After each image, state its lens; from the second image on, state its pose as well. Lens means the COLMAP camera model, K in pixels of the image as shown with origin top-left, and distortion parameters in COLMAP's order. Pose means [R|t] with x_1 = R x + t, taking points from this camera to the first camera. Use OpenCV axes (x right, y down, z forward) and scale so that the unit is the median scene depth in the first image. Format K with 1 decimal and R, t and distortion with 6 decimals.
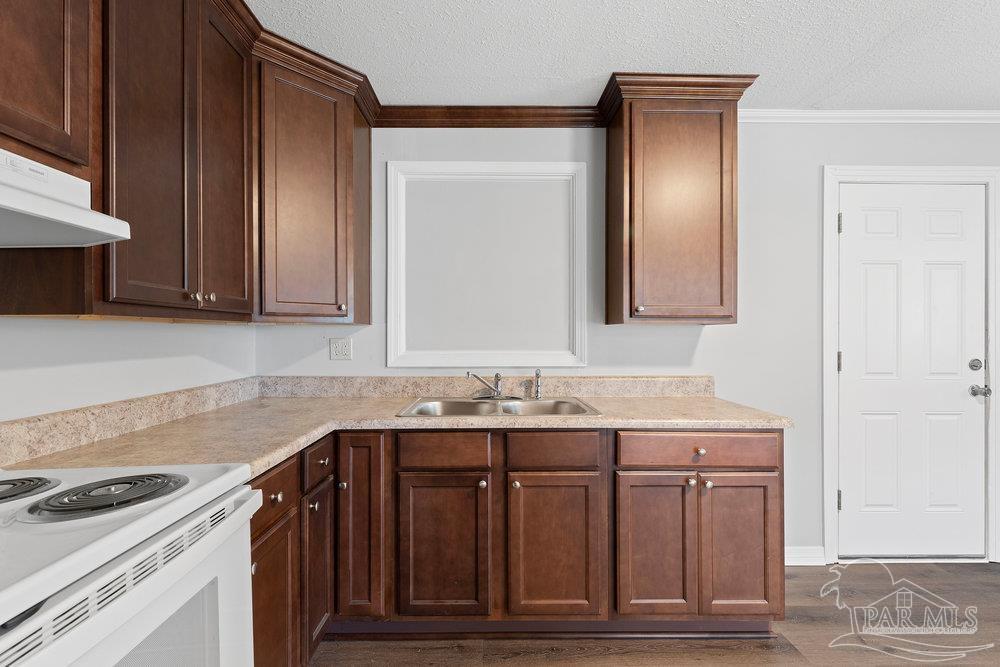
lens RADIAL K [[432.5, 0, 500.0], [0, 432.5, 333.5], [0, 0, 1]] dist [0.000020, -0.000013]
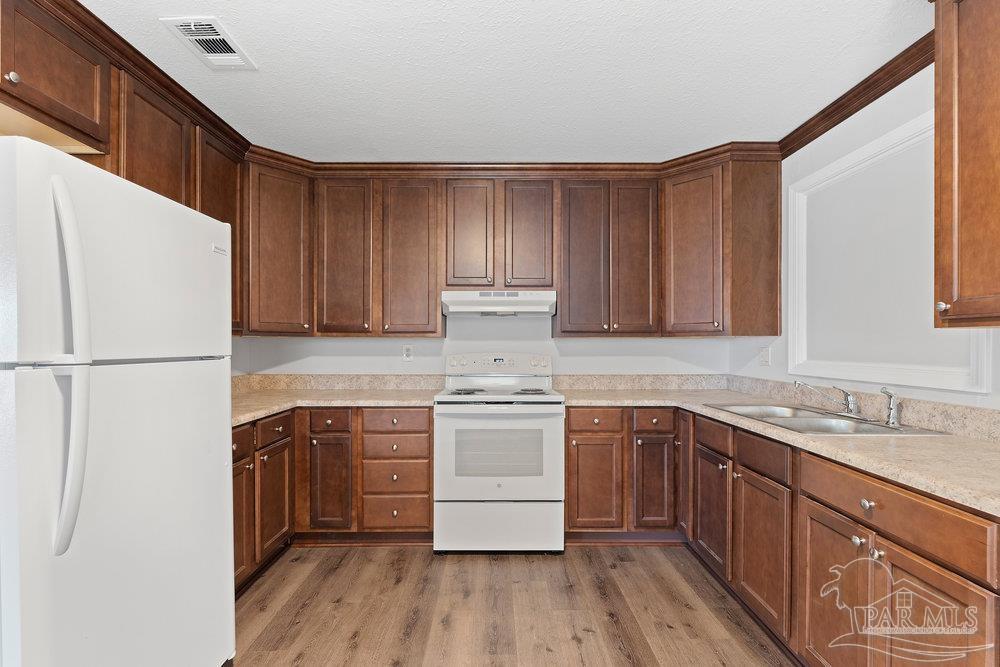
lens RADIAL K [[453.4, 0, 497.8], [0, 453.4, 336.6], [0, 0, 1]] dist [0.000141, 0.000010]
pose [[-0.007152, -0.017047, -0.999829, 1.079756], [0.005917, 0.999836, -0.017089, -0.000896], [0.999957, -0.006038, -0.007050, 0.327026]]
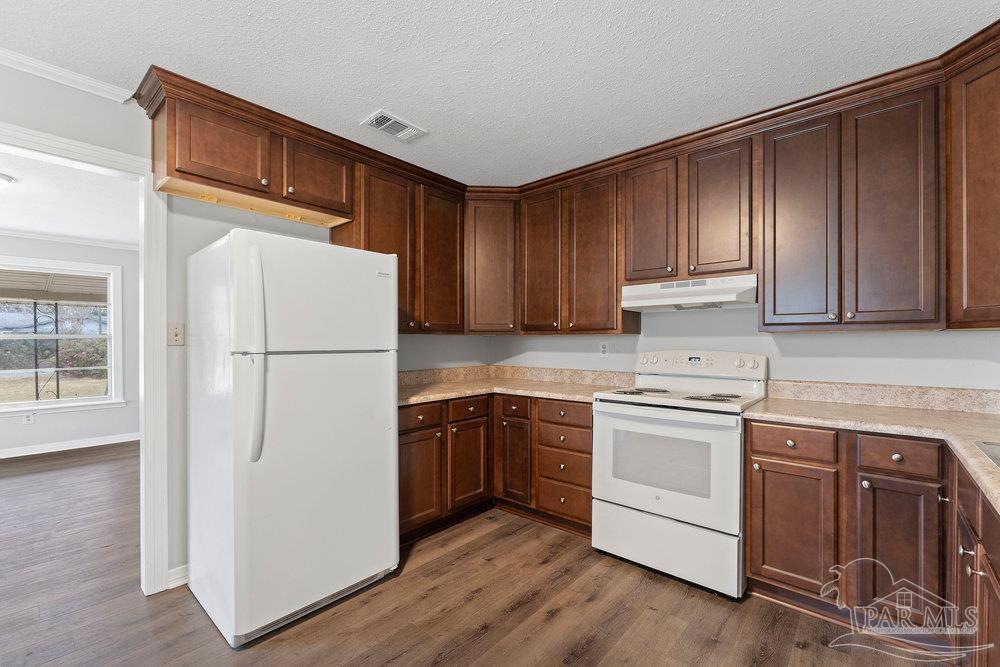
lens RADIAL K [[427.0, 0, 500.0], [0, 427.0, 333.5], [0, 0, 1]] dist [-0.000521, 0.000086]
pose [[-0.669068, -0.012622, -0.743094, 0.858986], [0.005872, 0.999735, -0.022268, 0.001769], [0.743178, -0.019262, -0.668816, 0.786314]]
